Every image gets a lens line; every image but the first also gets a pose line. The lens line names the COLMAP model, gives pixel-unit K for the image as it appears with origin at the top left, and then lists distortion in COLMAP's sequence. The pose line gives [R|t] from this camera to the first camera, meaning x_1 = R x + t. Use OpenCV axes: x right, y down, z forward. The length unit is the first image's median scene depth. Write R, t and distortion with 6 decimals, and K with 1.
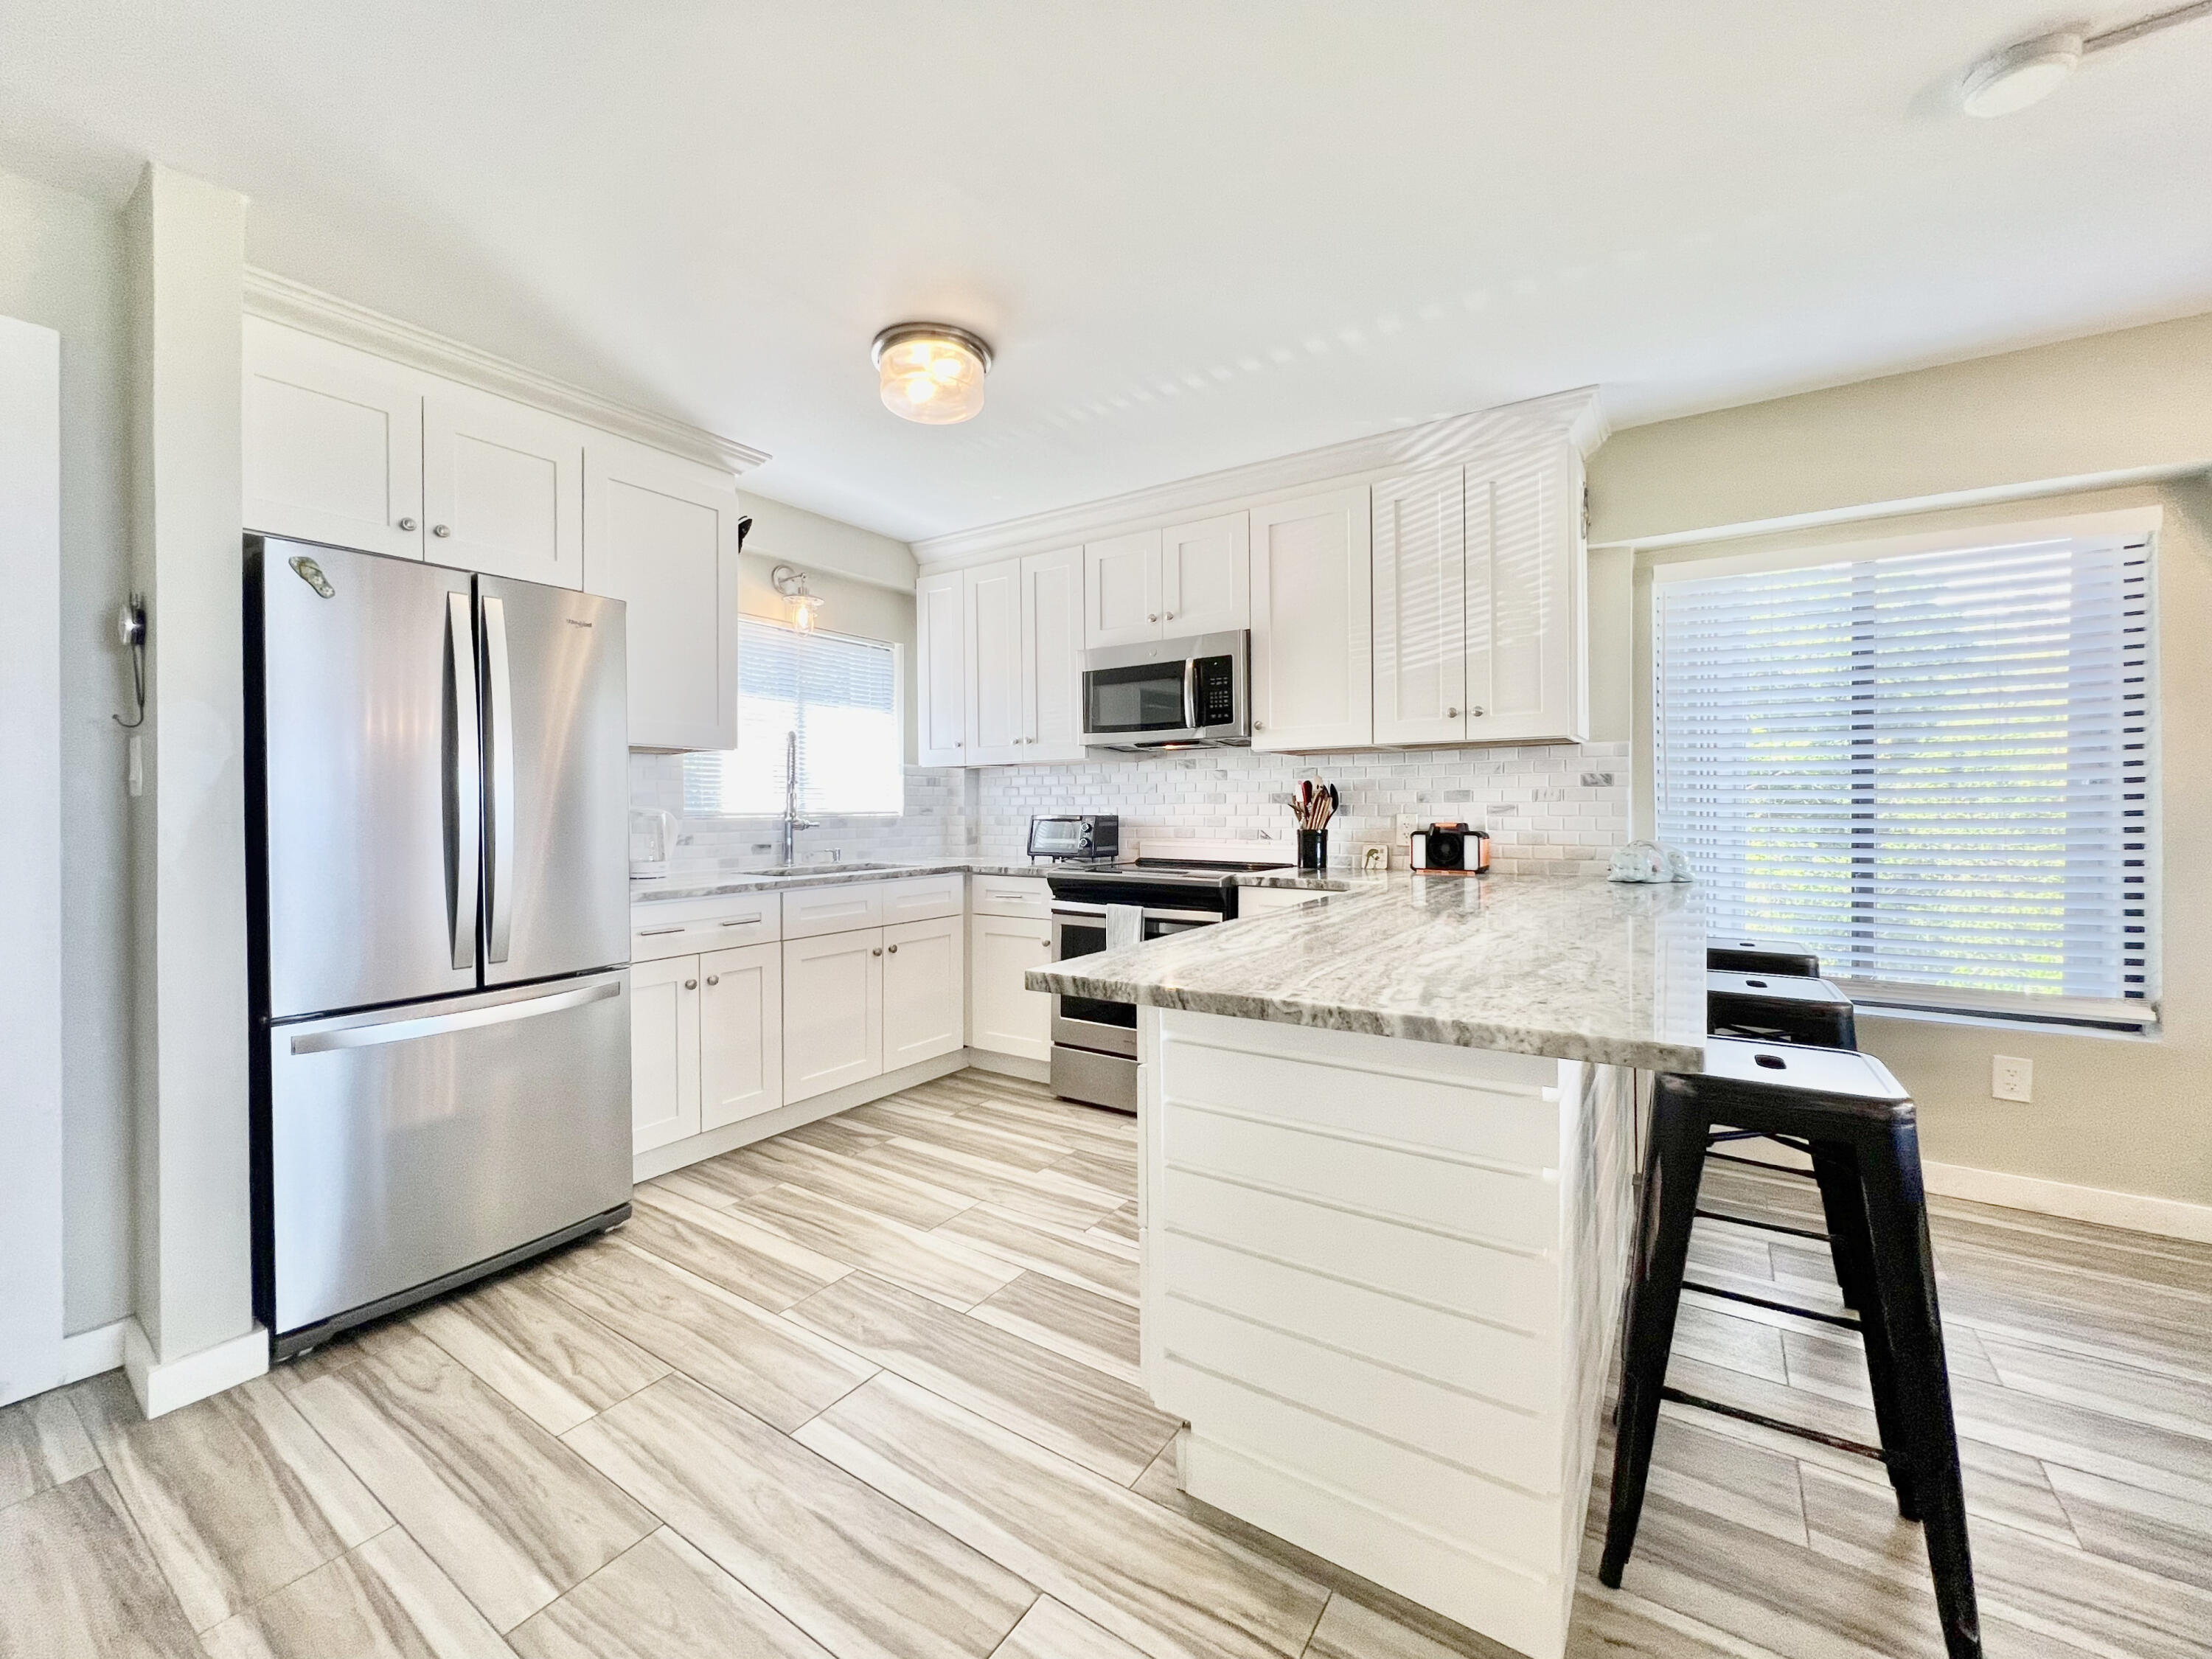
lens RADIAL K [[897.7, 0, 1107.0], [0, 897.7, 809.1], [0, 0, 1]] dist [0.001303, -0.000298]
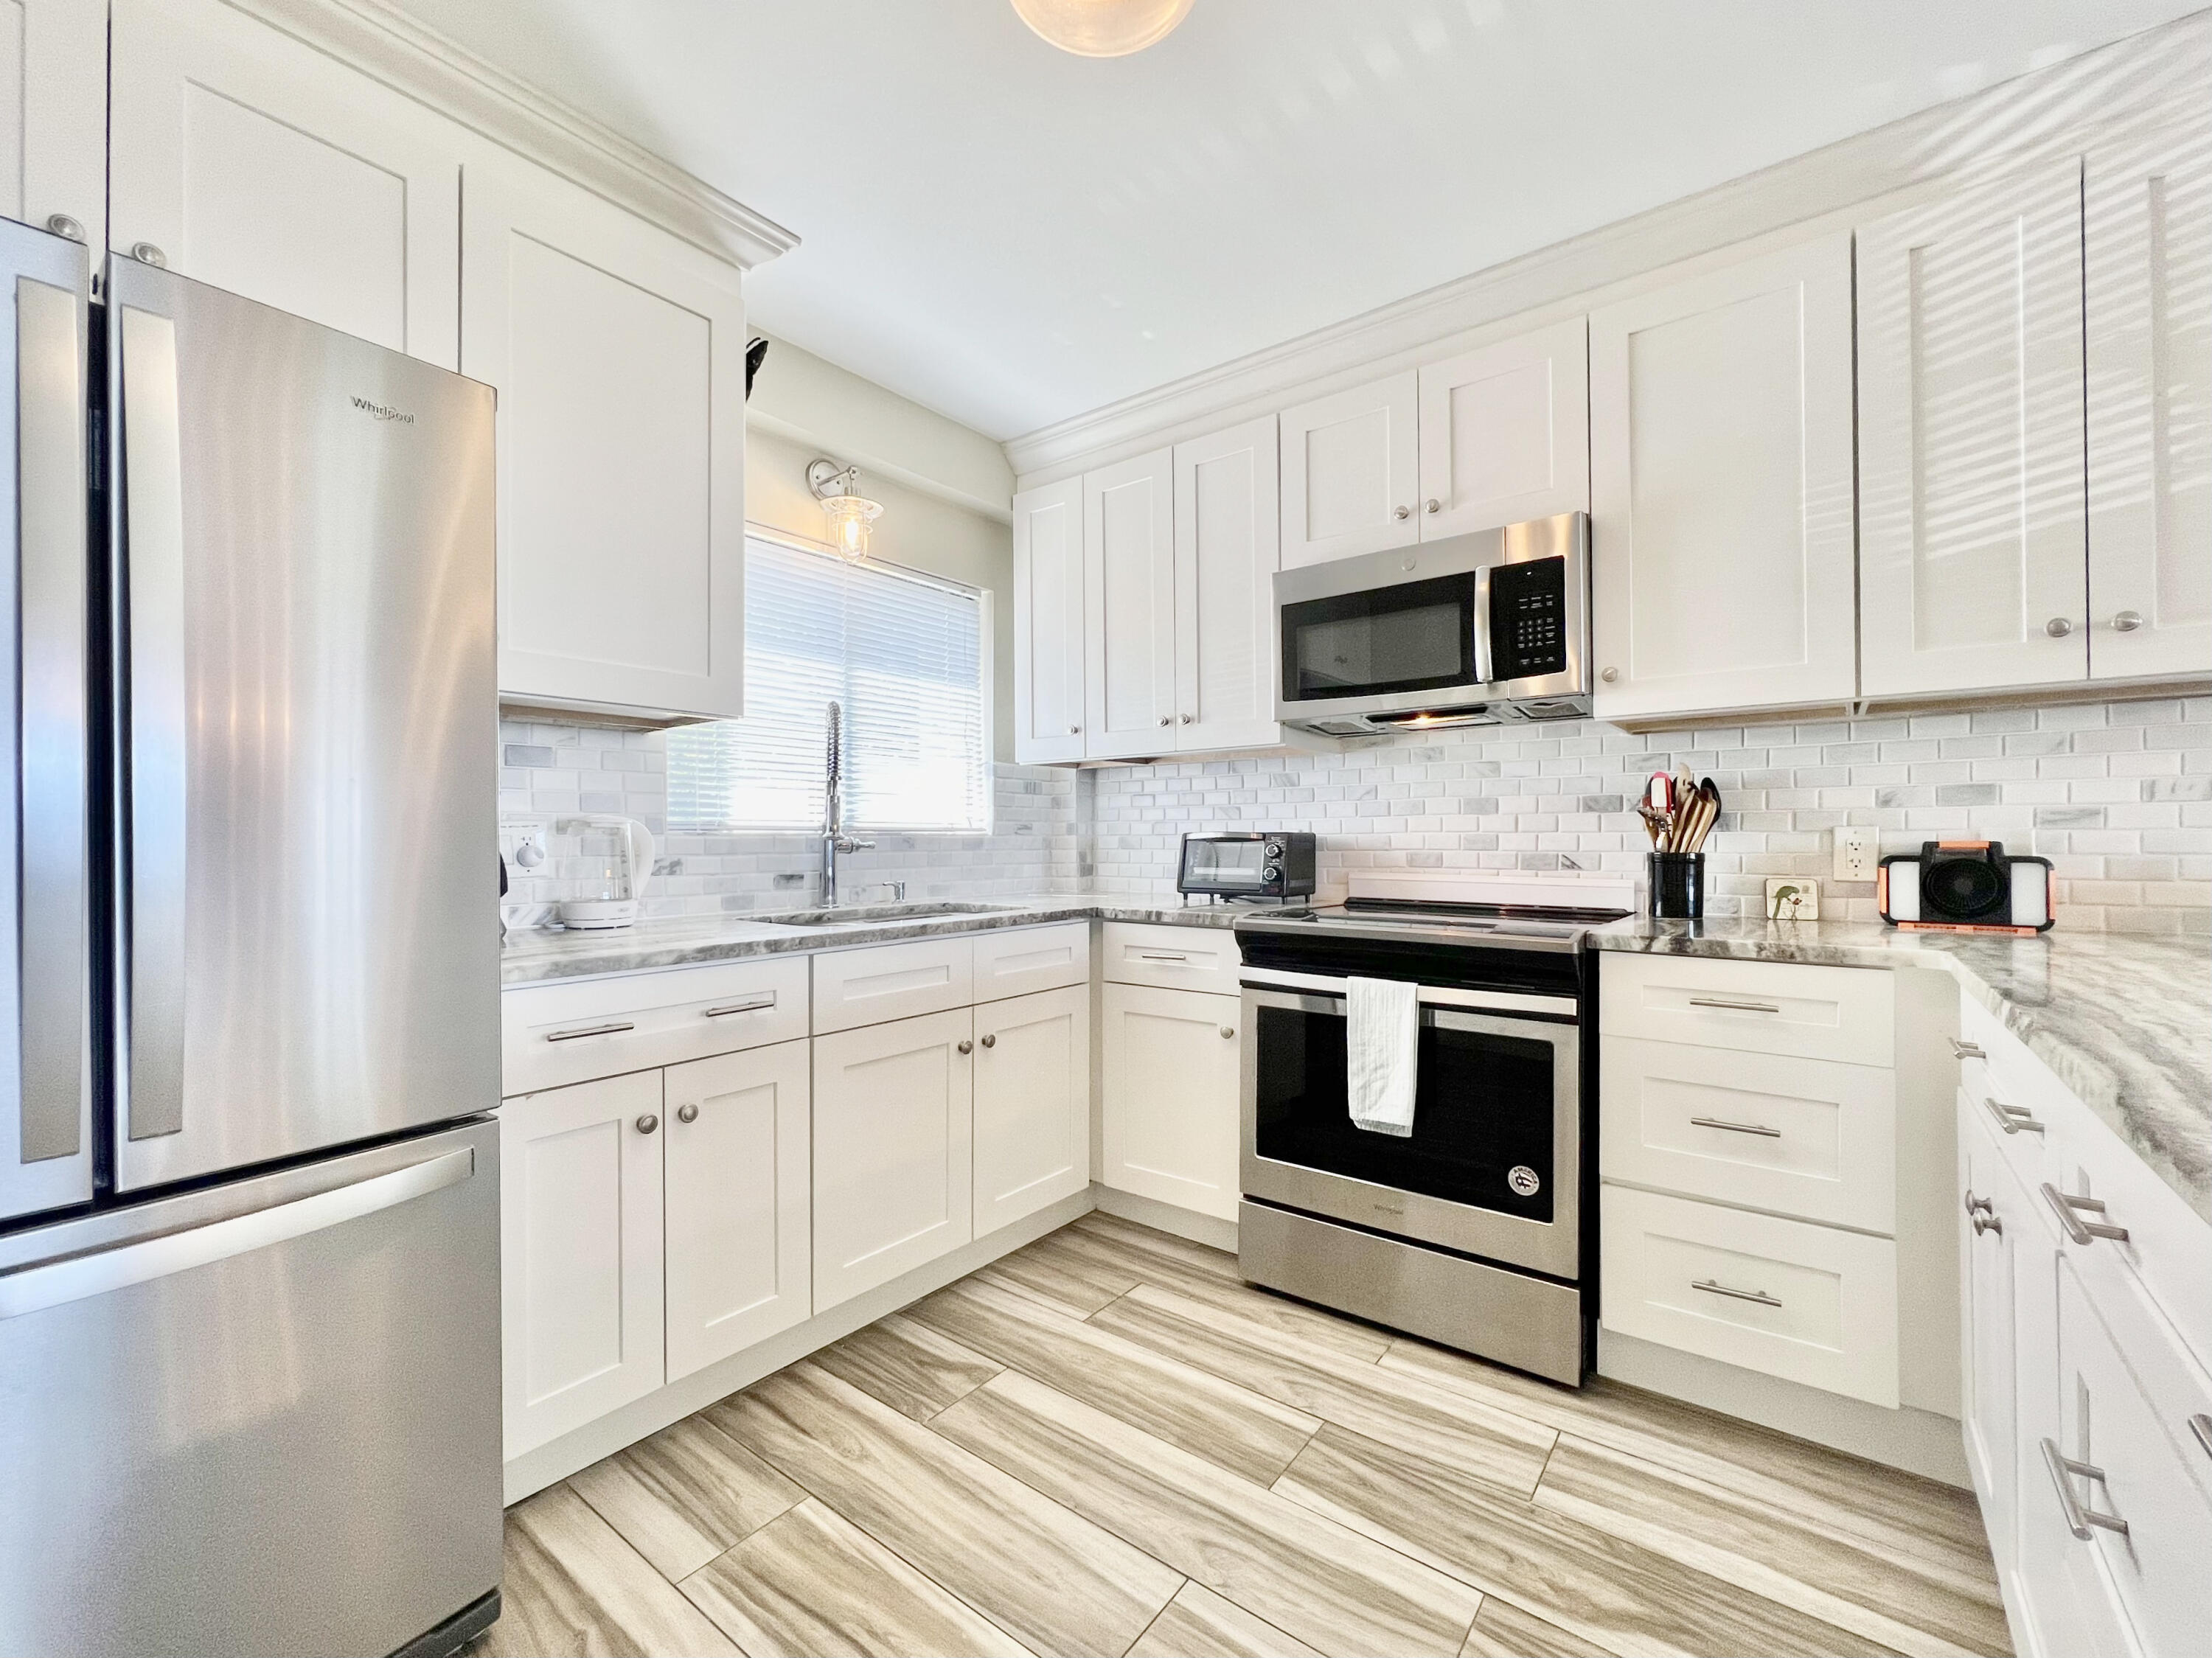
lens RADIAL K [[894.2, 0, 1105.5], [0, 894.2, 837.8], [0, 0, 1]] dist [-0.003779, 0.000672]
pose [[0.998107, 0.001349, -0.061479, -0.120285], [-0.001625, 0.999989, -0.004437, 0.016112], [0.061472, 0.004529, 0.998099, 0.385267]]
